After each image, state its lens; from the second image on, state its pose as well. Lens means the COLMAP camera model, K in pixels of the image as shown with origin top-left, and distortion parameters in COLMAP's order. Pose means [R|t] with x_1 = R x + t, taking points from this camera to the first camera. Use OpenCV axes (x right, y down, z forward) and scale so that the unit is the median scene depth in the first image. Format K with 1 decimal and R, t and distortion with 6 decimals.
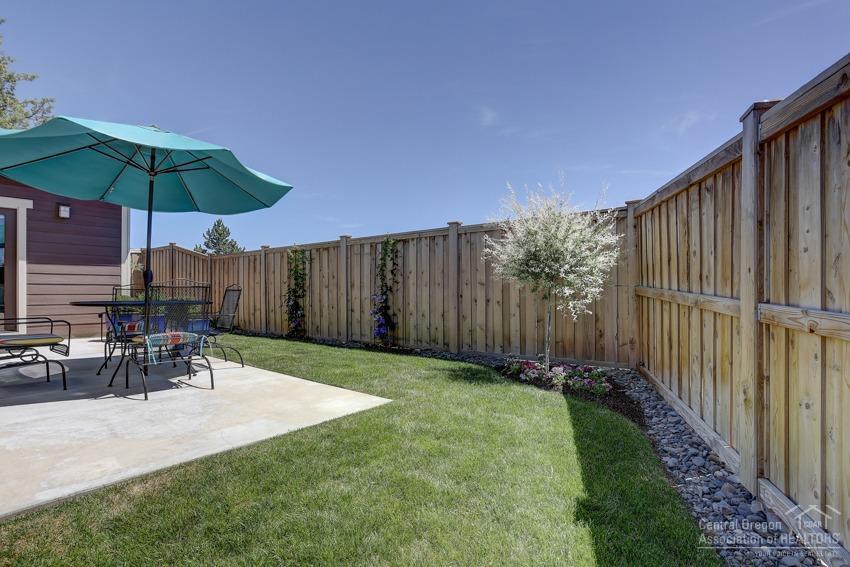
lens RADIAL K [[413.7, 0, 425.6], [0, 413.7, 286.6], [0, 0, 1]] dist [-0.060463, 0.020425]
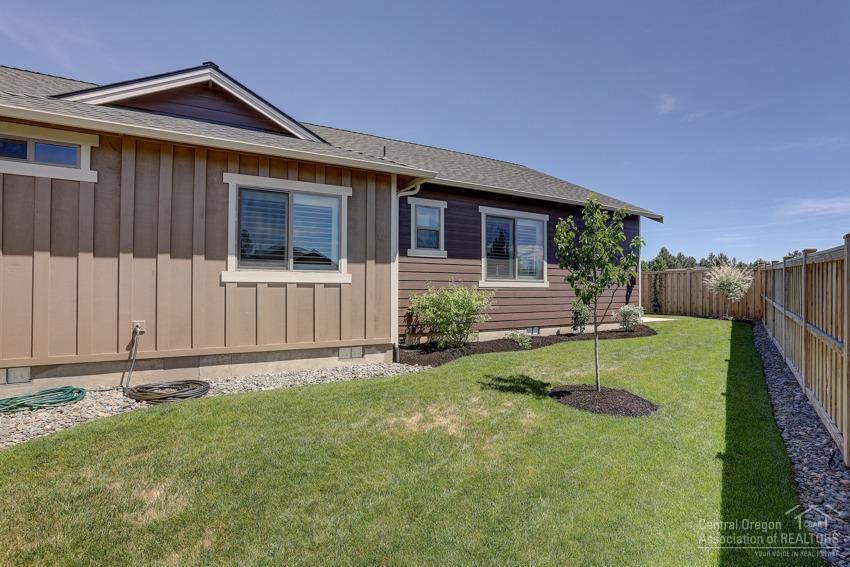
lens RADIAL K [[413.7, 0, 421.5], [0, 413.7, 286.0], [0, 0, 1]] dist [-0.060463, 0.020425]
pose [[0.924540, -0.000564, -0.381085, -0.561564], [0.002400, 0.999988, 0.004343, -0.057219], [0.381077, -0.004930, 0.924530, -2.207613]]
